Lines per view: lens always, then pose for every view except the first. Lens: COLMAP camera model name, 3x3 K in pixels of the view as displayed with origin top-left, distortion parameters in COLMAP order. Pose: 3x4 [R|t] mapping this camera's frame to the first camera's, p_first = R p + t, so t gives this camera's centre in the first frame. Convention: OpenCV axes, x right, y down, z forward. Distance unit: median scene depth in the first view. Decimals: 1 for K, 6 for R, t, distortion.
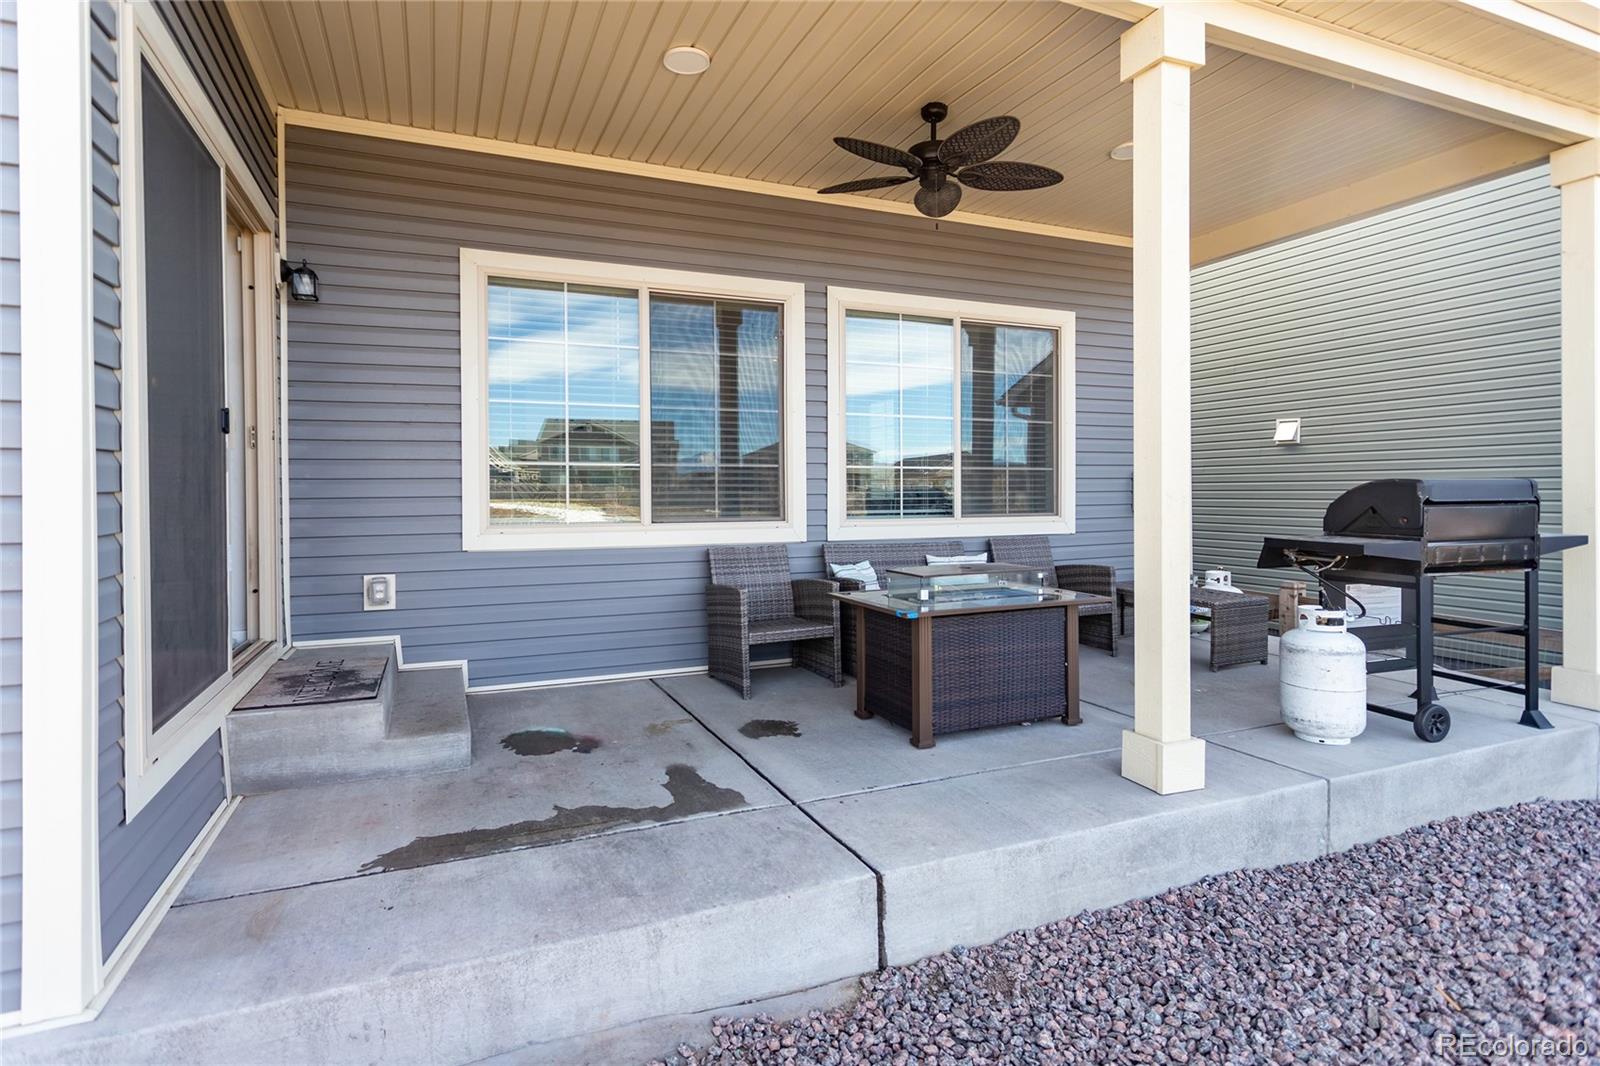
lens RADIAL K [[847.1, 0, 797.5], [0, 847.1, 496.2], [0, 0, 1]] dist [0.001308, 0.000303]
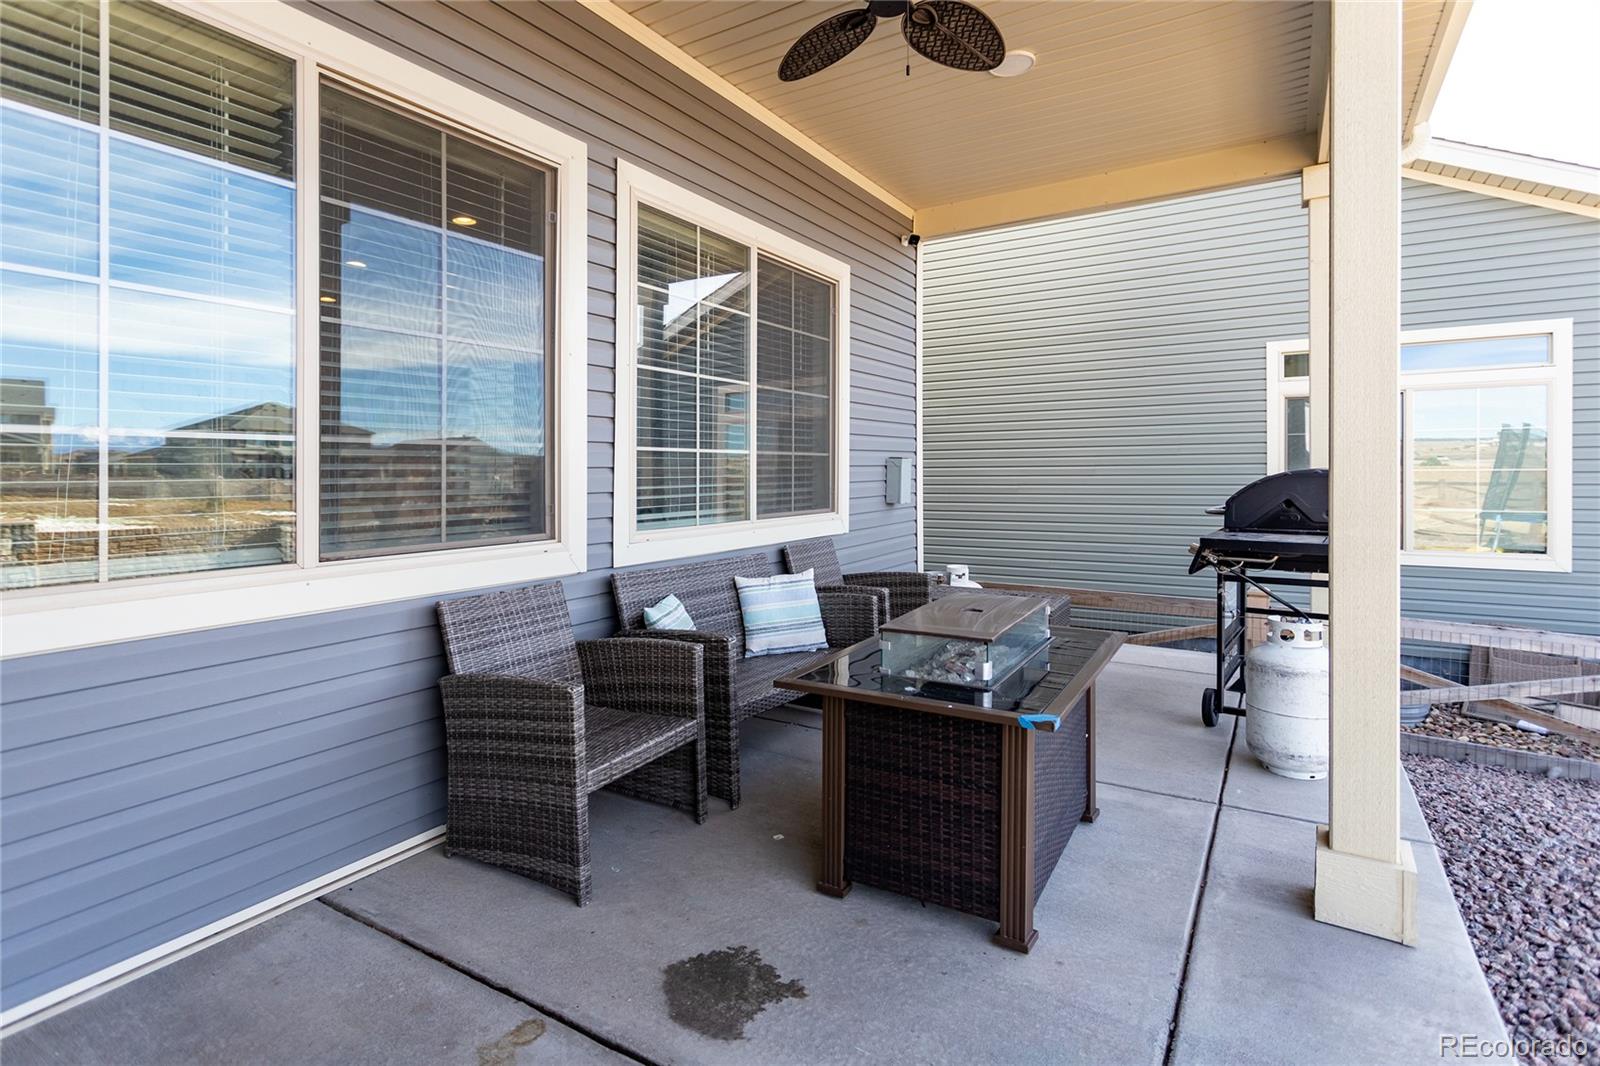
lens RADIAL K [[812.7, 0, 796.5], [0, 812.7, 461.0], [0, 0, 1]] dist [0.002215, 0.000503]
pose [[0.818517, 0.005215, 0.574459, -0.205465], [0.007149, 0.999789, -0.019263, -0.013205], [-0.574438, 0.019874, 0.818307, 0.452670]]
